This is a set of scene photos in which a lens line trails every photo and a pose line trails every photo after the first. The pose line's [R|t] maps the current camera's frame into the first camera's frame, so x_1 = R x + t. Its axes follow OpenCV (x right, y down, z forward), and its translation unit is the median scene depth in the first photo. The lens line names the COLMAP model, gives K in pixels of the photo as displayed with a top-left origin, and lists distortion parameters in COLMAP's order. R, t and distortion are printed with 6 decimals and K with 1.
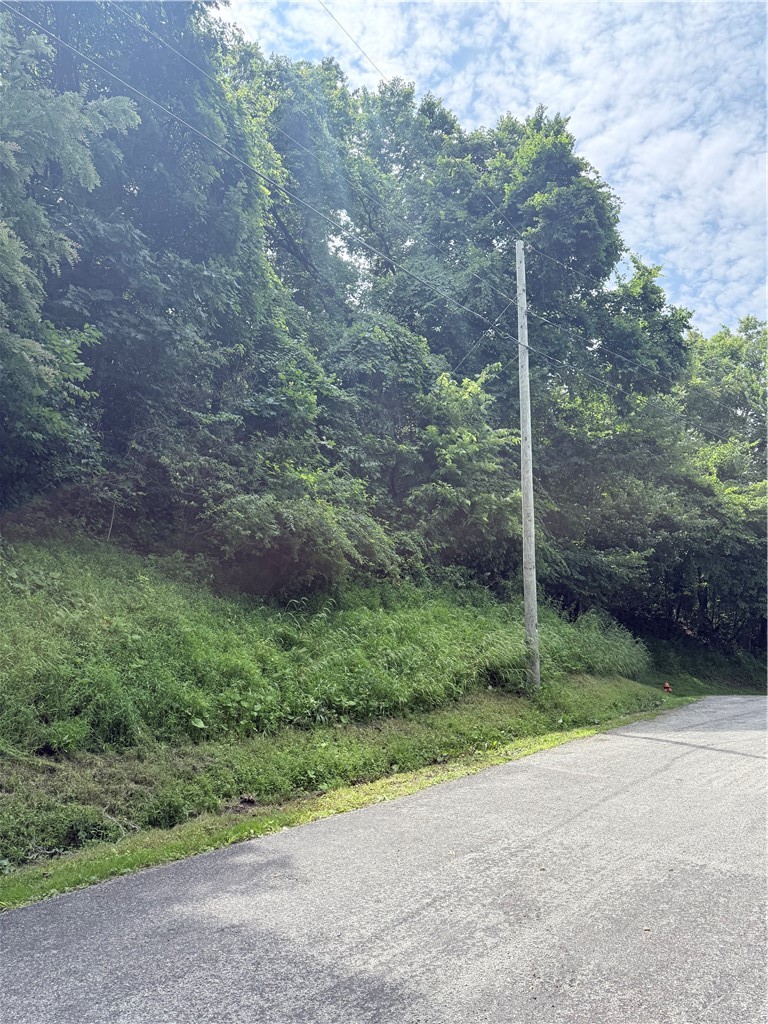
lens RADIAL K [[730.9, 0, 384.0], [0, 730.9, 512.0], [0, 0, 1]] dist [0.080280, -0.158637]
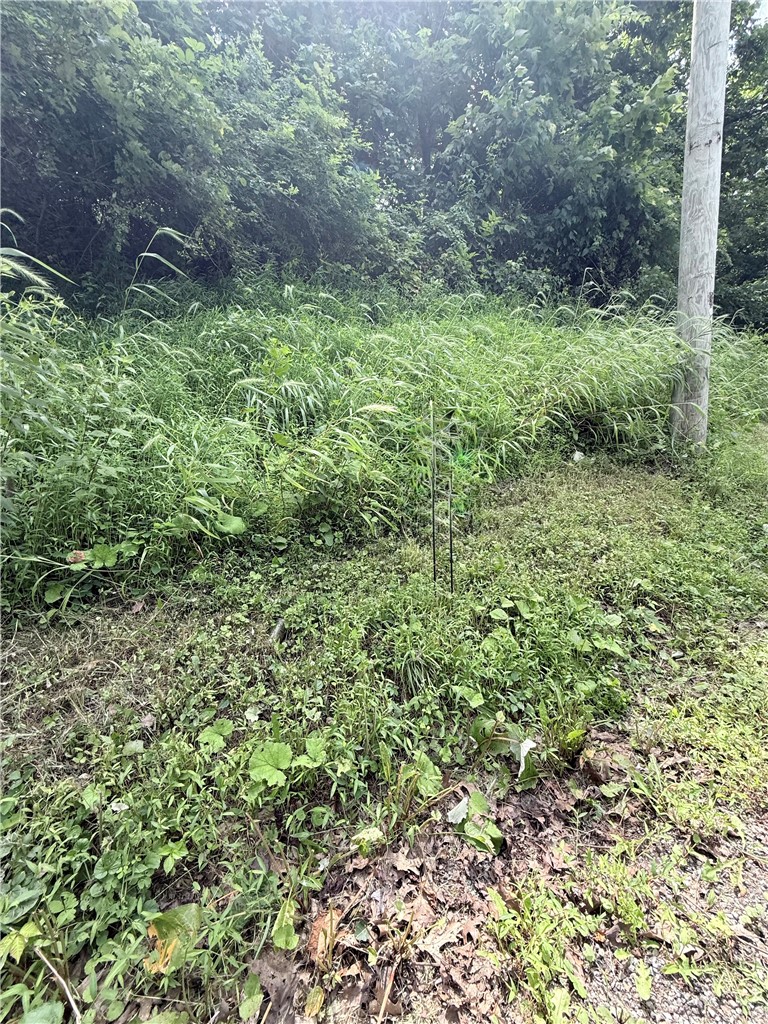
lens RADIAL K [[407.4, 0, 384.0], [0, 407.4, 512.0], [0, 0, 1]] dist [0.000066, -0.000003]
pose [[0.943801, -0.020716, -0.329865, 0.086763], [0.136476, 0.933403, 0.331862, 0.132115], [0.301022, -0.358231, 0.883774, 0.561203]]
